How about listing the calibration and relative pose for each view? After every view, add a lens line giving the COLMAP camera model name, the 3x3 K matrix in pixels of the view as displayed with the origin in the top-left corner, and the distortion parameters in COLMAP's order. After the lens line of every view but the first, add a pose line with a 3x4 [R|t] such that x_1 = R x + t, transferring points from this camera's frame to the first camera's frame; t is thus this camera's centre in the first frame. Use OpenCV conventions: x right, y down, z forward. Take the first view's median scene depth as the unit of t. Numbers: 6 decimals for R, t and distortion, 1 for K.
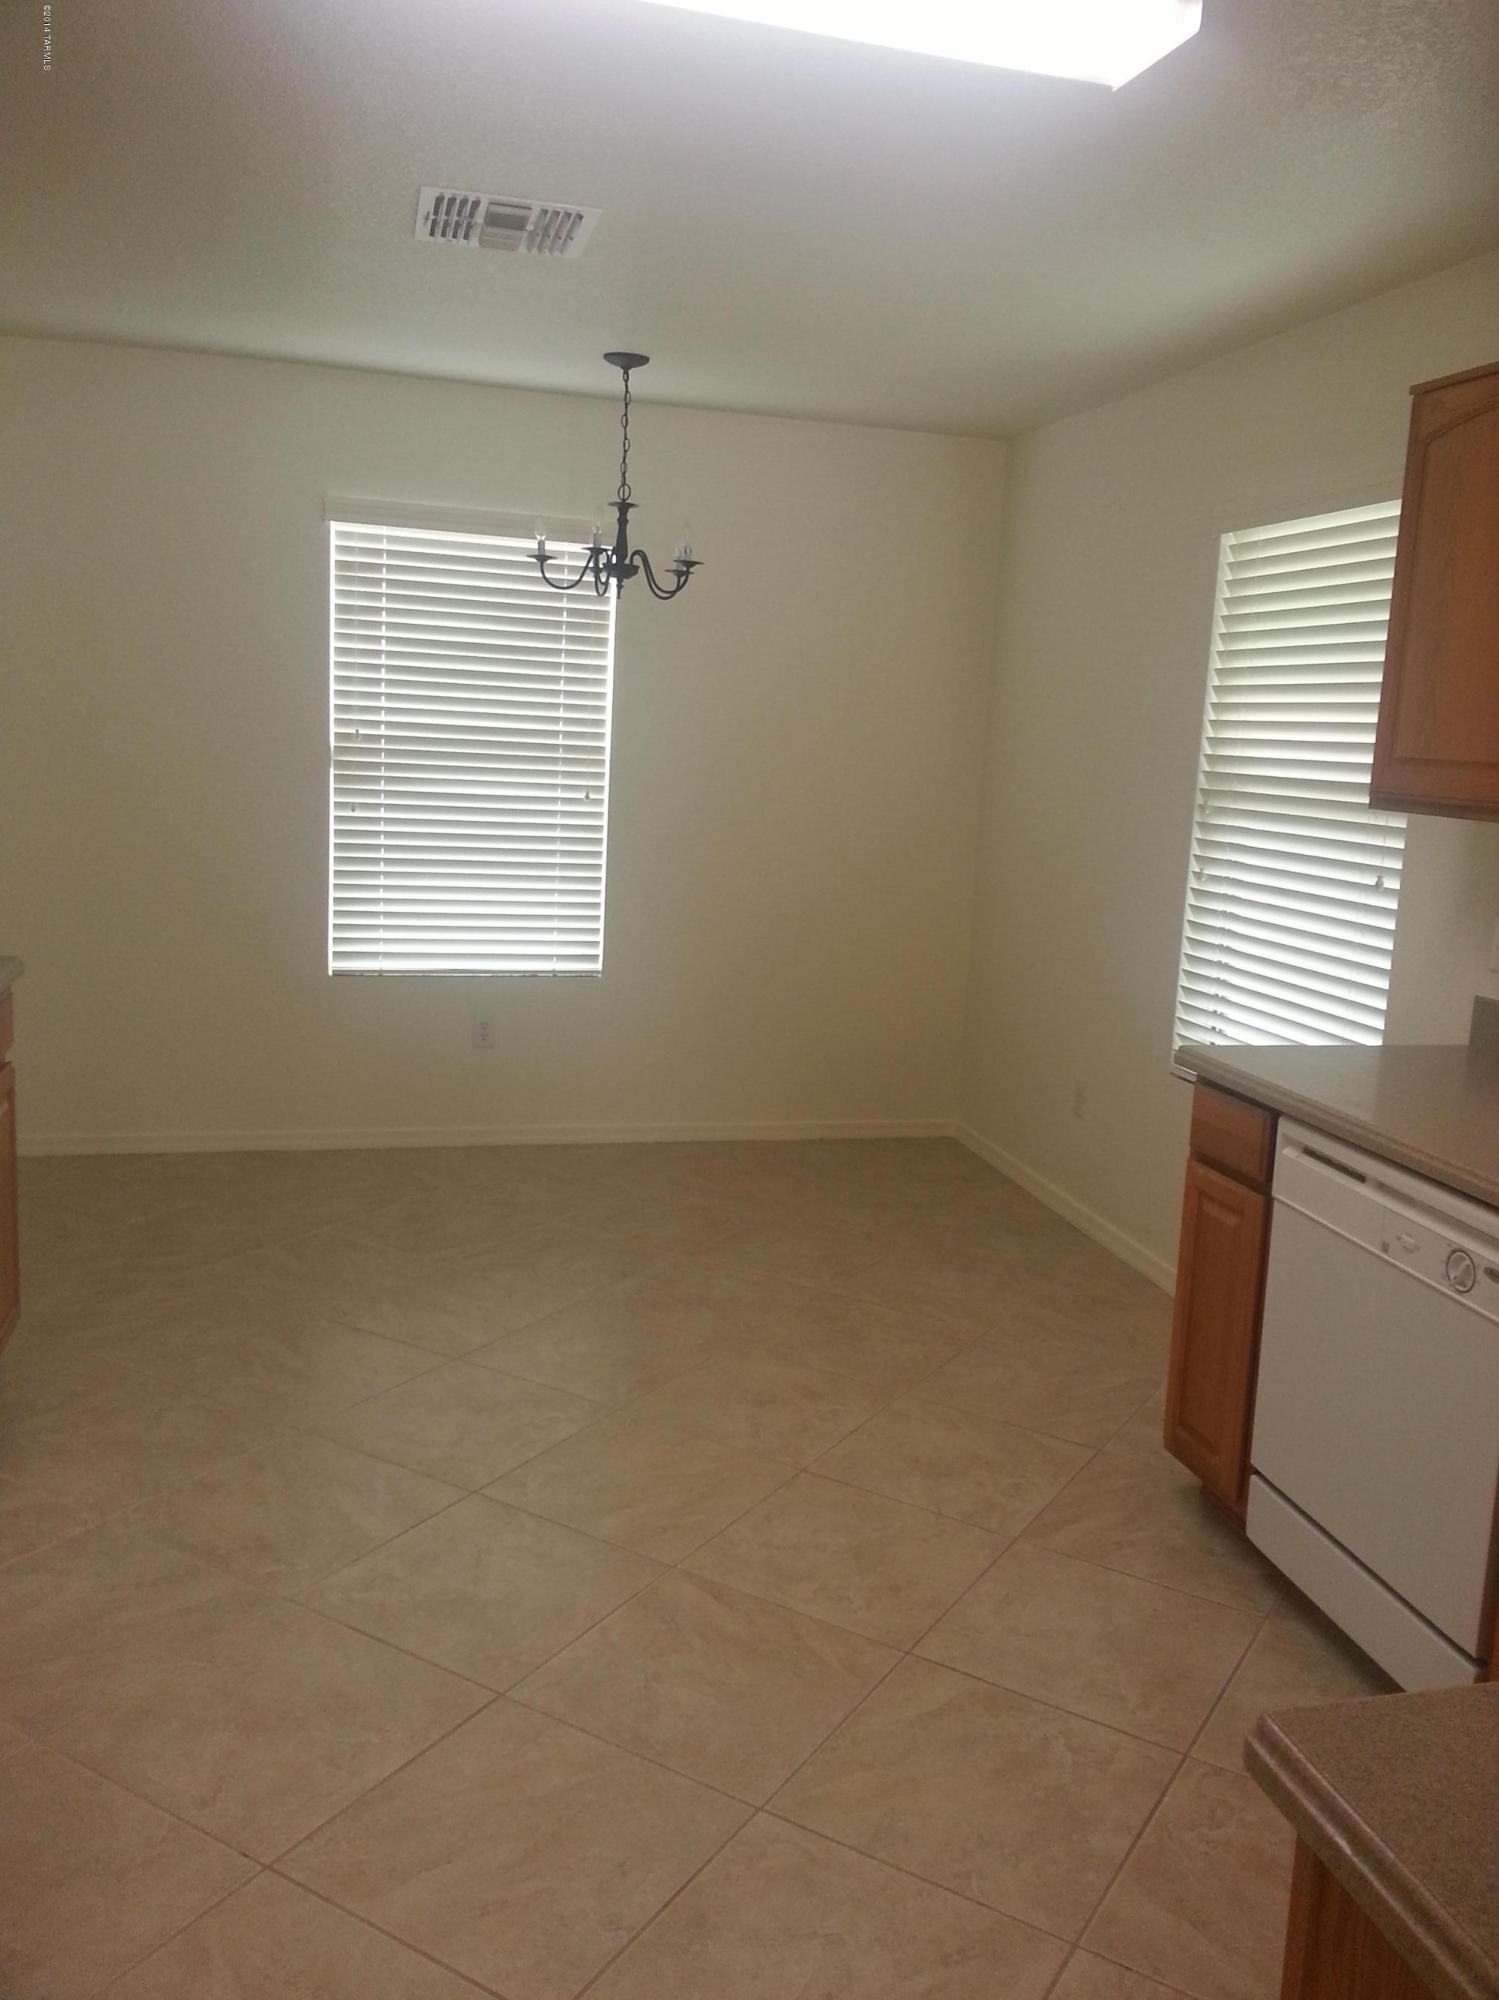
lens RADIAL K [[1593.2, 0, 751.4], [0, 1593.2, 990.8], [0, 0, 1]] dist [0.077806, 0.002577]
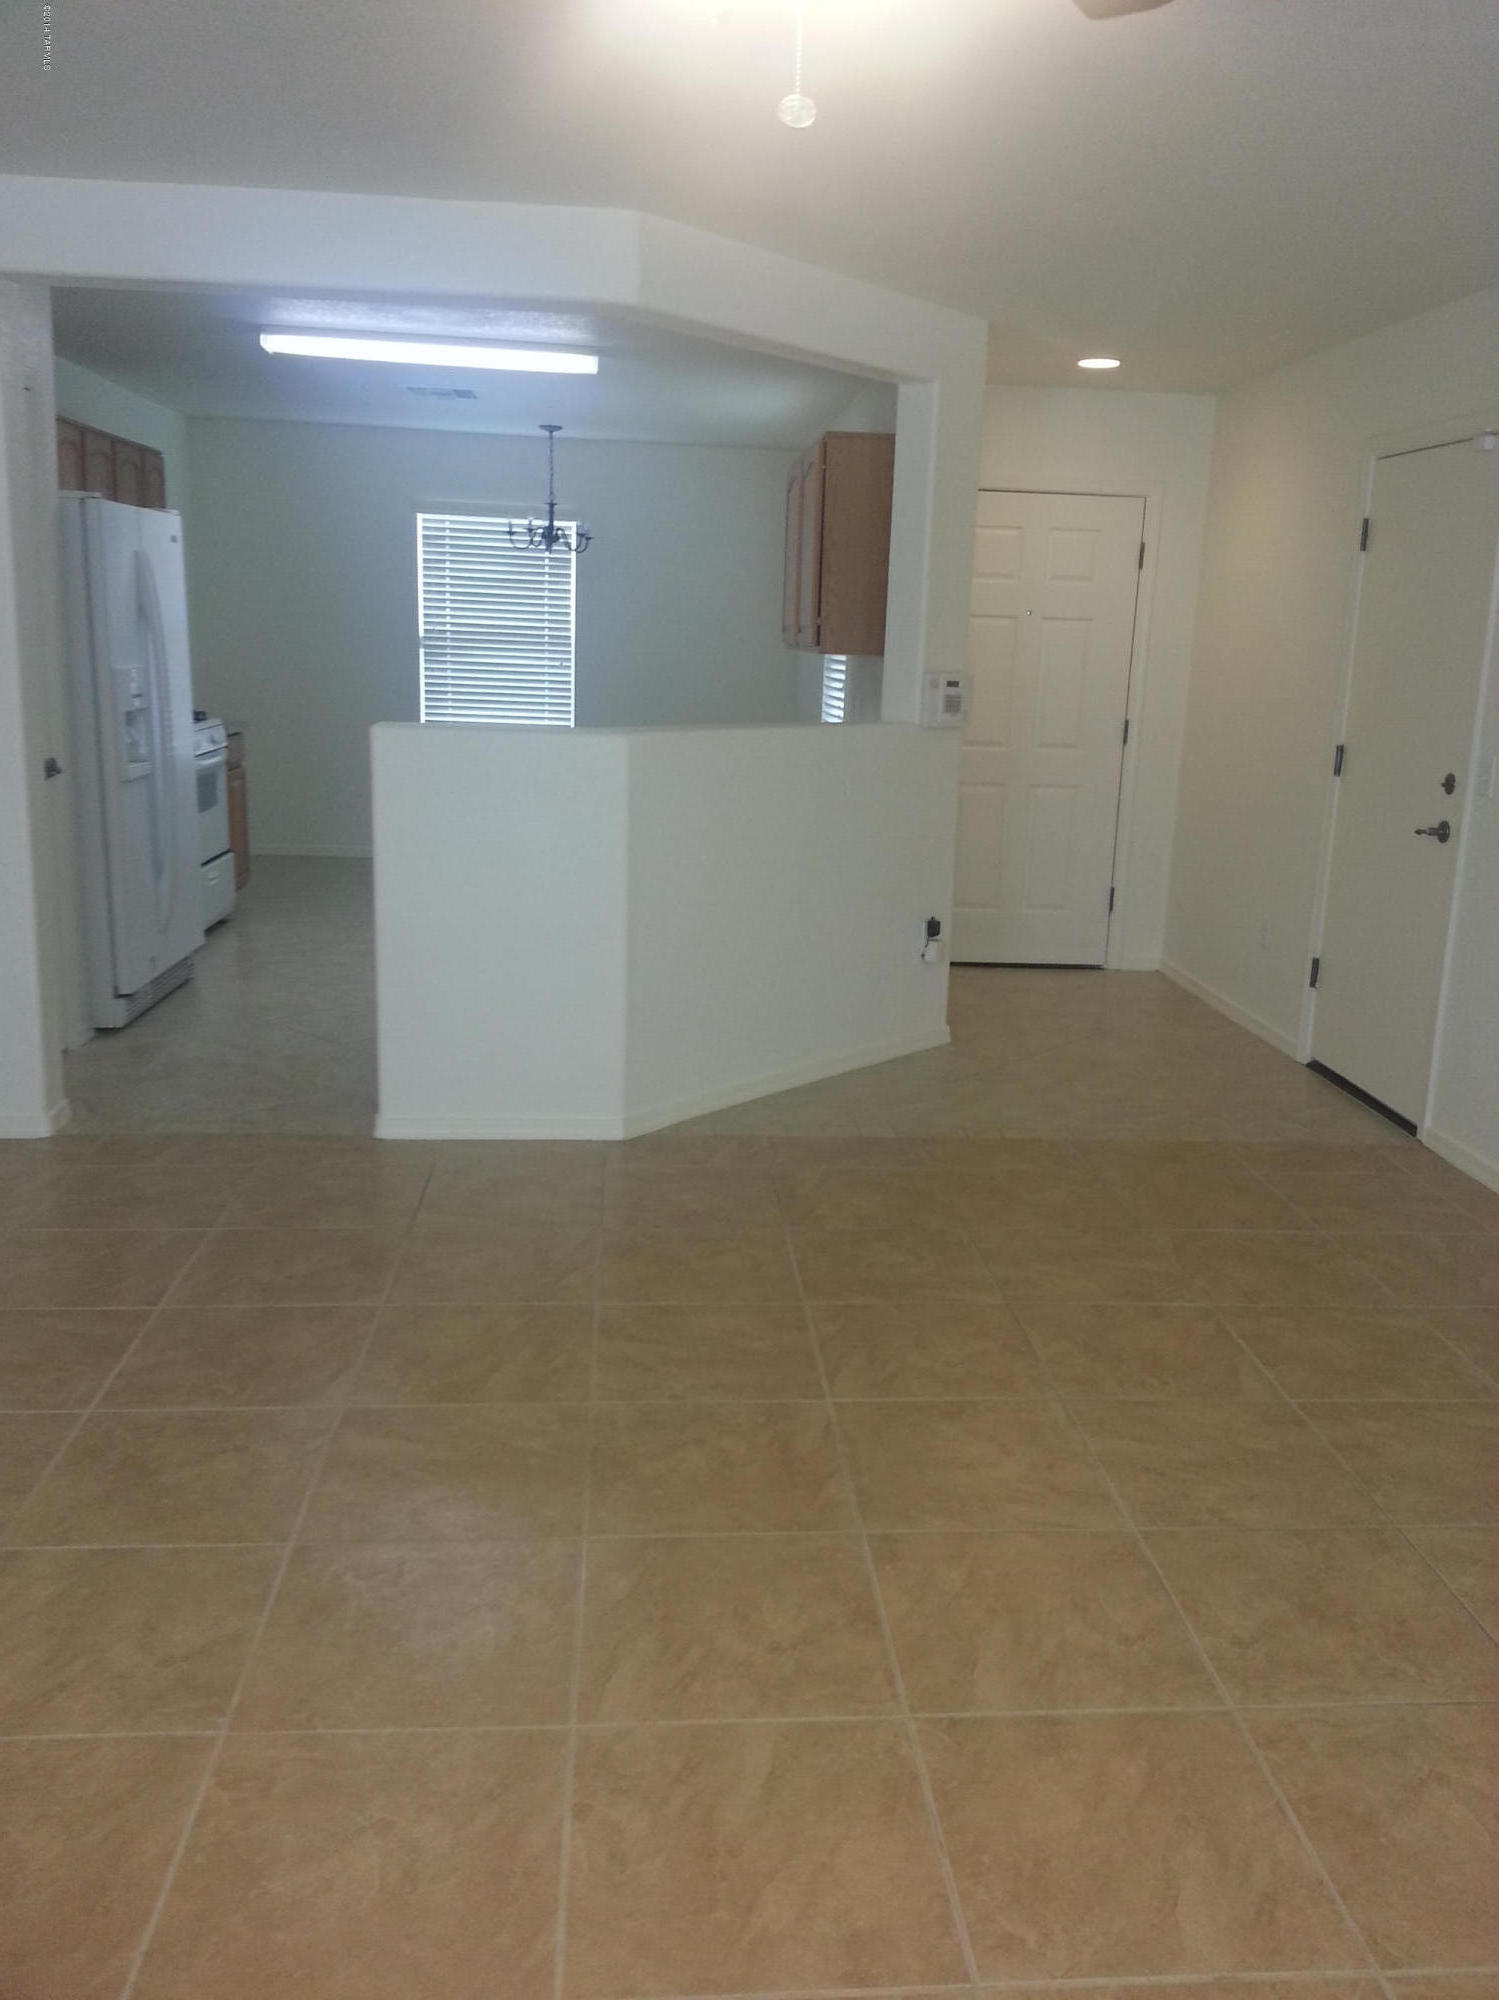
lens RADIAL K [[1593.2, 0, 752.5], [0, 1593.2, 1006.6], [0, 0, 1]] dist [0.077806, 0.002577]
pose [[0.983960, 0.026964, -0.176342, 0.445512], [-0.017460, 0.998321, 0.055229, 0.162518], [0.177536, -0.051264, 0.982778, -0.761547]]
